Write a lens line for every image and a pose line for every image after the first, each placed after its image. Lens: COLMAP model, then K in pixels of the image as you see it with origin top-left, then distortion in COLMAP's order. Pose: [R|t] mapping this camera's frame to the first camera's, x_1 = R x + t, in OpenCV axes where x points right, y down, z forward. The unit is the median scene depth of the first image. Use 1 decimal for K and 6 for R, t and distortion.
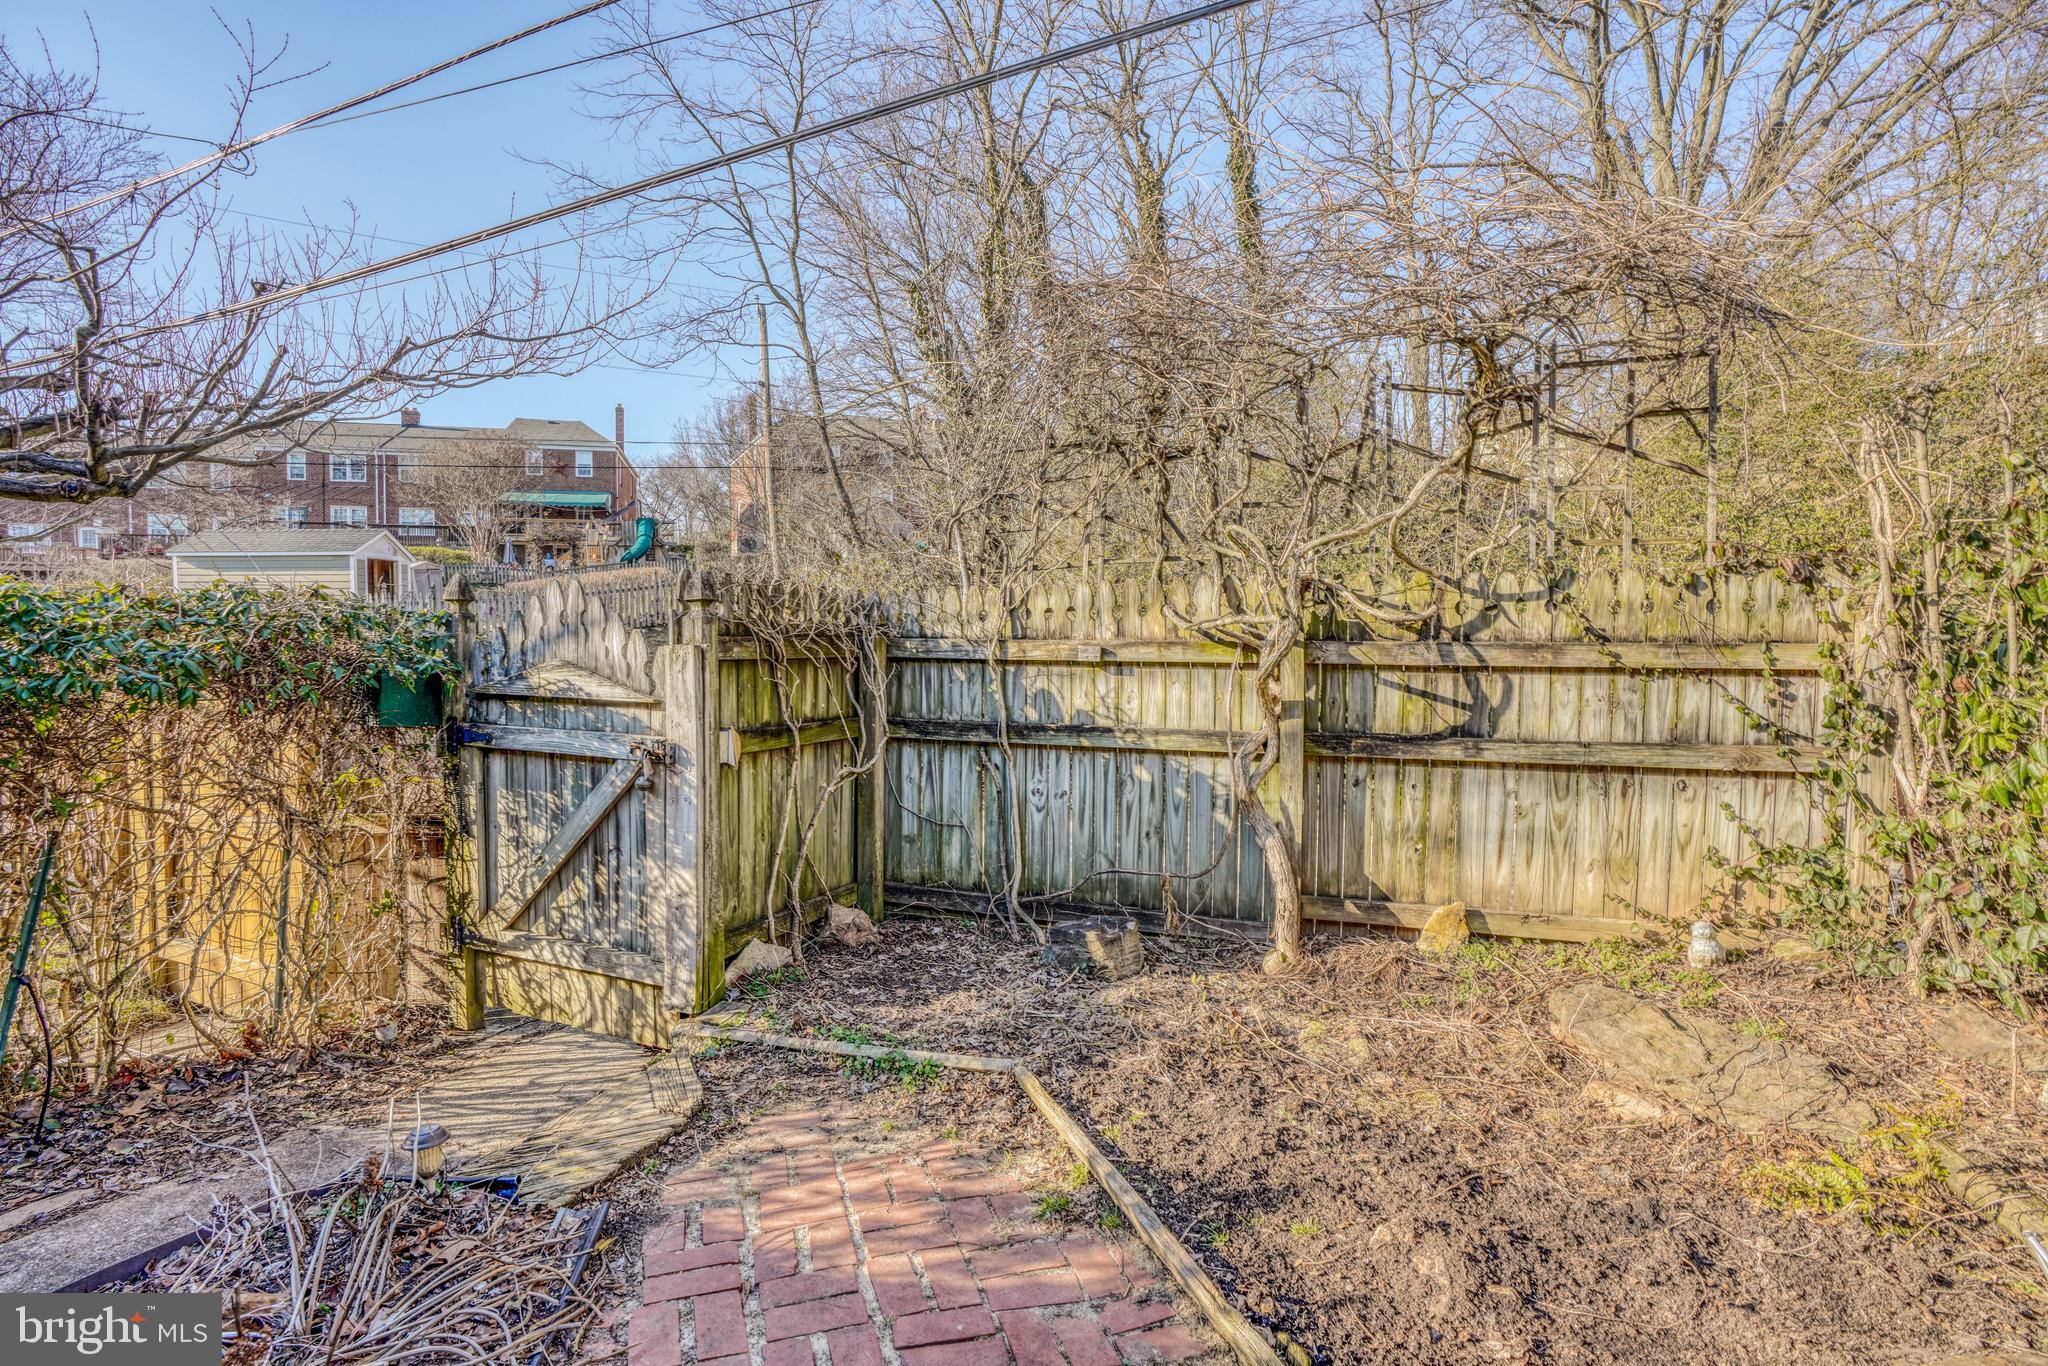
lens RADIAL K [[957.0, 0, 1013.0], [0, 957.0, 688.3], [0, 0, 1]] dist [-0.056827, 0.026649]
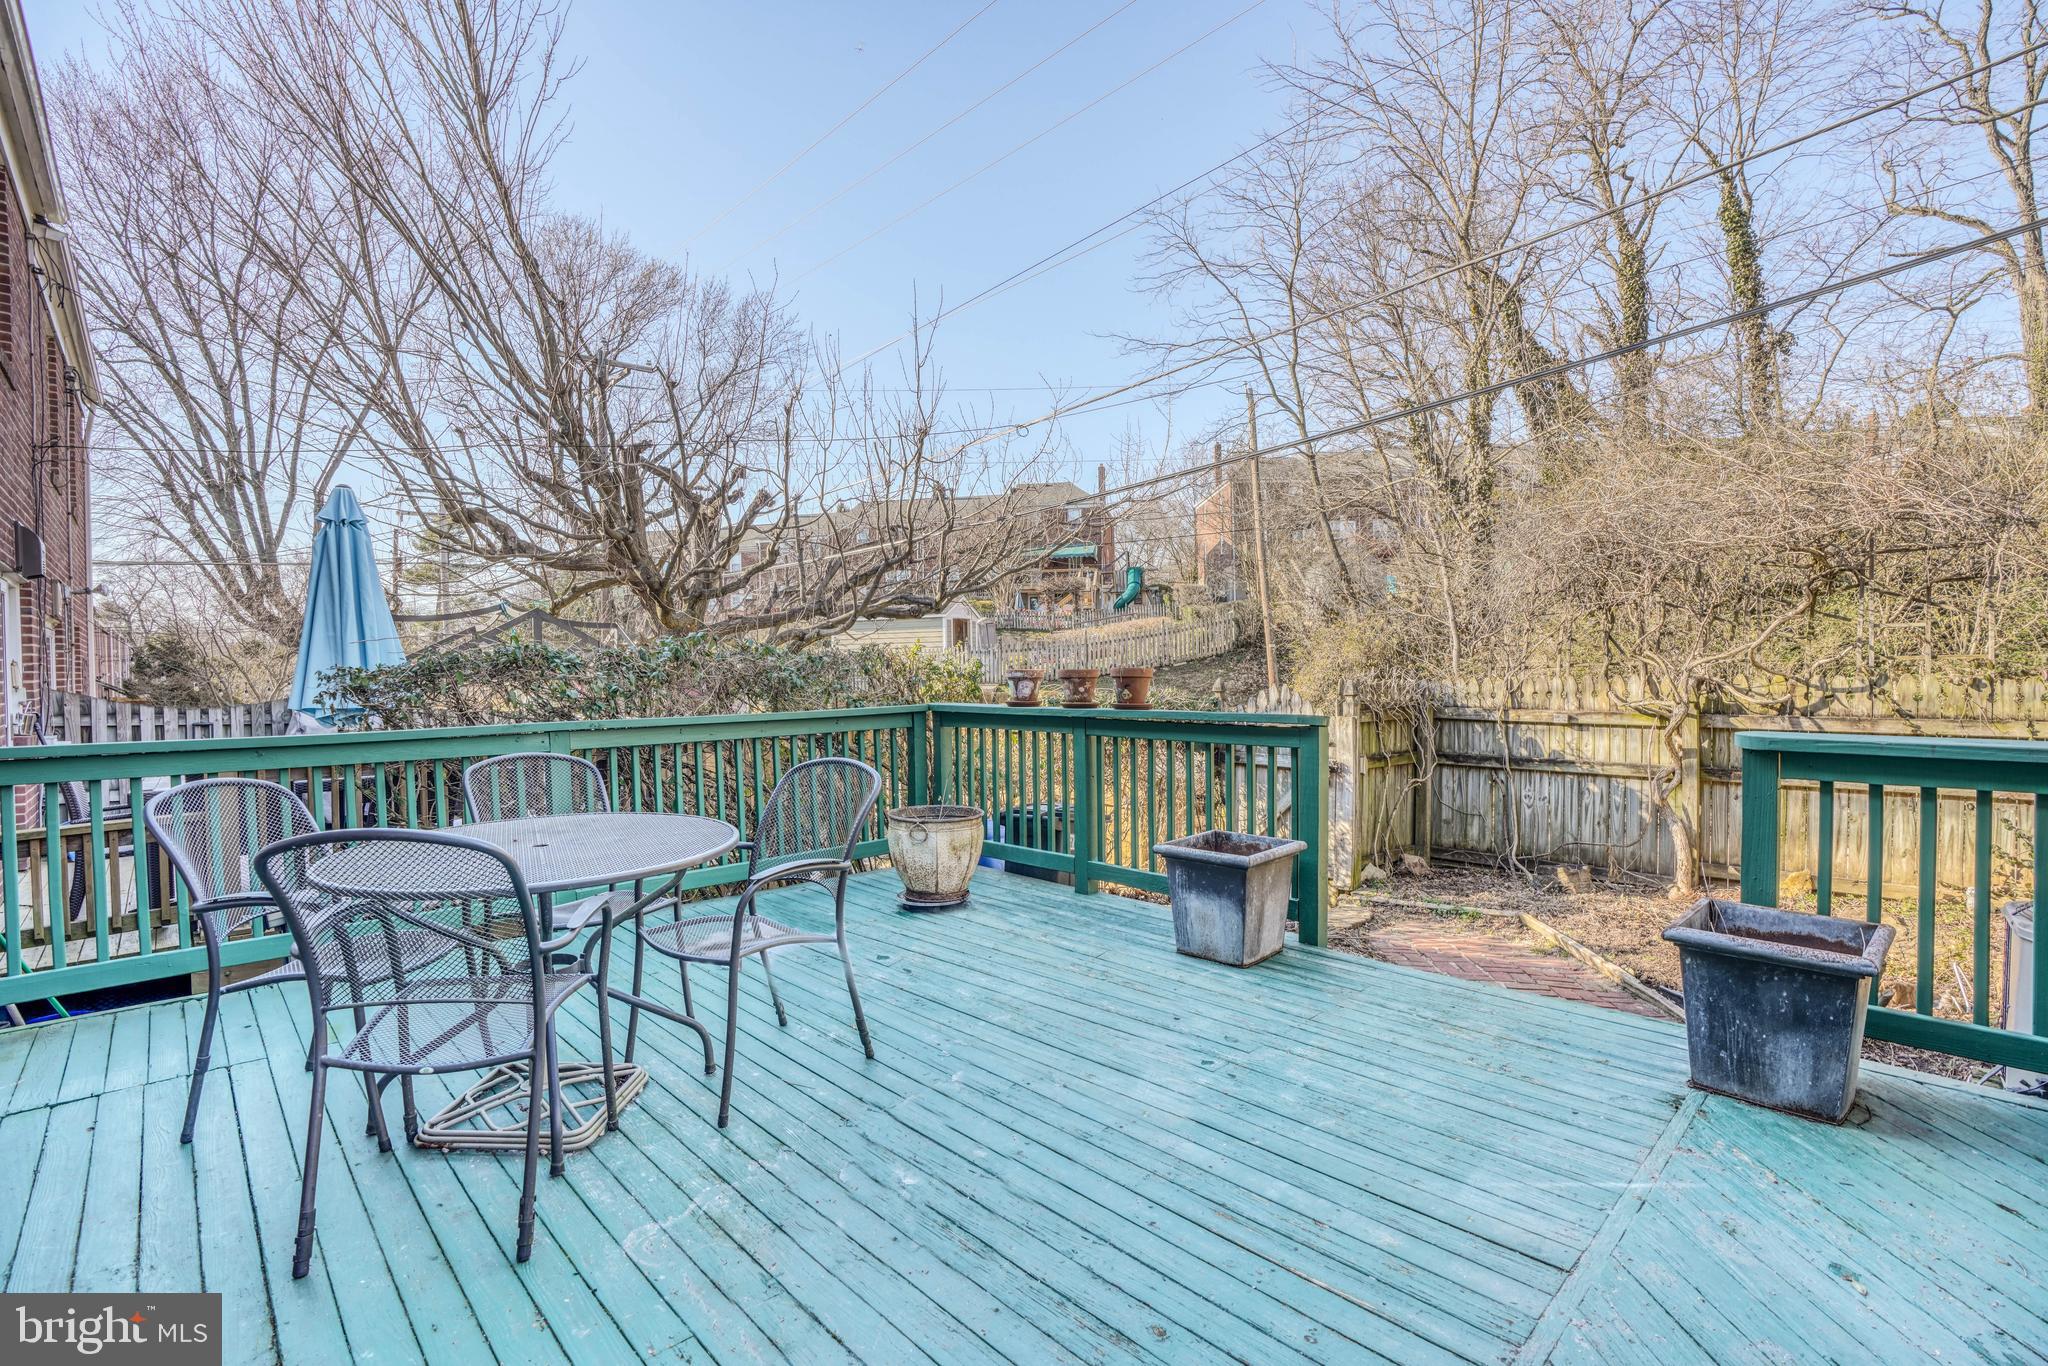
lens RADIAL K [[957.0, 0, 1013.0], [0, 957.0, 688.3], [0, 0, 1]] dist [-0.056827, 0.026649]
pose [[0.895351, -0.002764, -0.445352, -0.052375], [-0.009196, 0.999653, -0.024691, -0.041190], [0.445266, 0.026203, 0.895015, -1.030952]]
